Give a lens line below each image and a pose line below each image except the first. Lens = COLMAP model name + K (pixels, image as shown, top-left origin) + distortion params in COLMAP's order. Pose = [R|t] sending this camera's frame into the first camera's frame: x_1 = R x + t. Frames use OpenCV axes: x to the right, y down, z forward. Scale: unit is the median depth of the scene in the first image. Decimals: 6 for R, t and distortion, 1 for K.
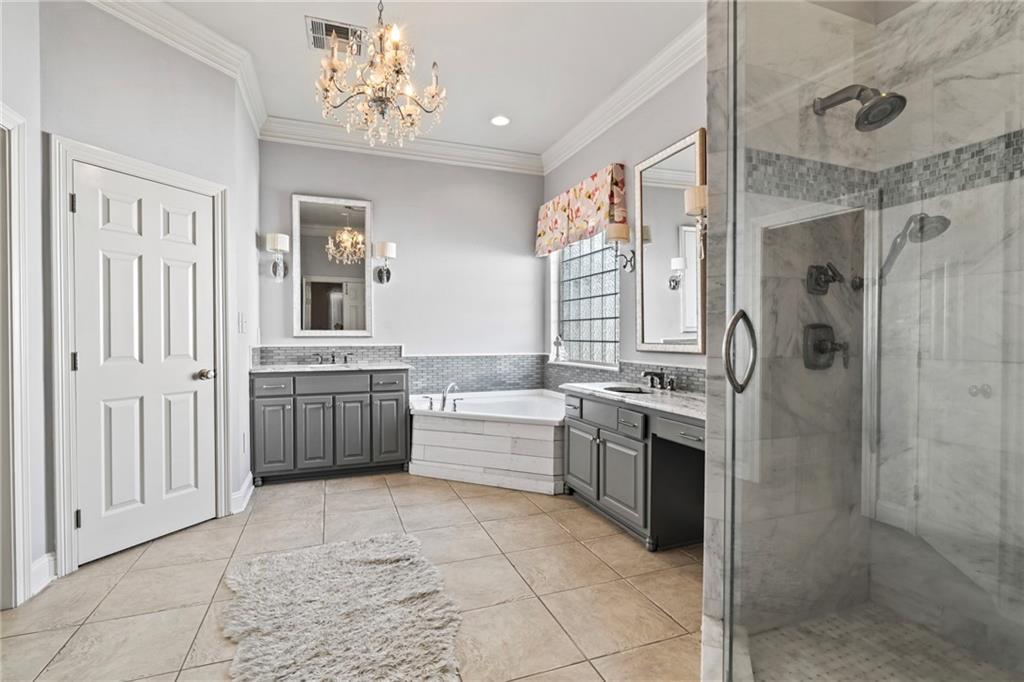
lens RADIAL K [[469.7, 0, 484.3], [0, 469.7, 340.2], [0, 0, 1]] dist [-0.003994, -0.000354]
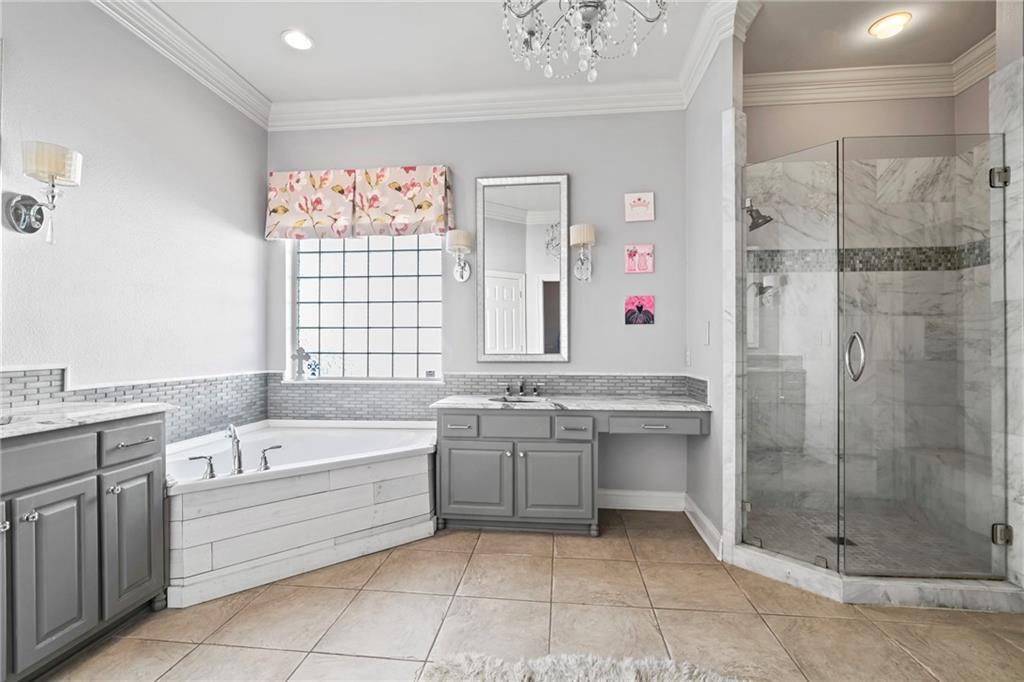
lens RADIAL K [[469.7, 0, 508.3], [0, 469.7, 346.0], [0, 0, 1]] dist [-0.003994, -0.000354]
pose [[0.430098, 0.001701, 0.902781, -0.487079], [0.008595, 0.999945, -0.005979, -0.004713], [-0.902741, 0.010331, 0.430059, 0.444649]]
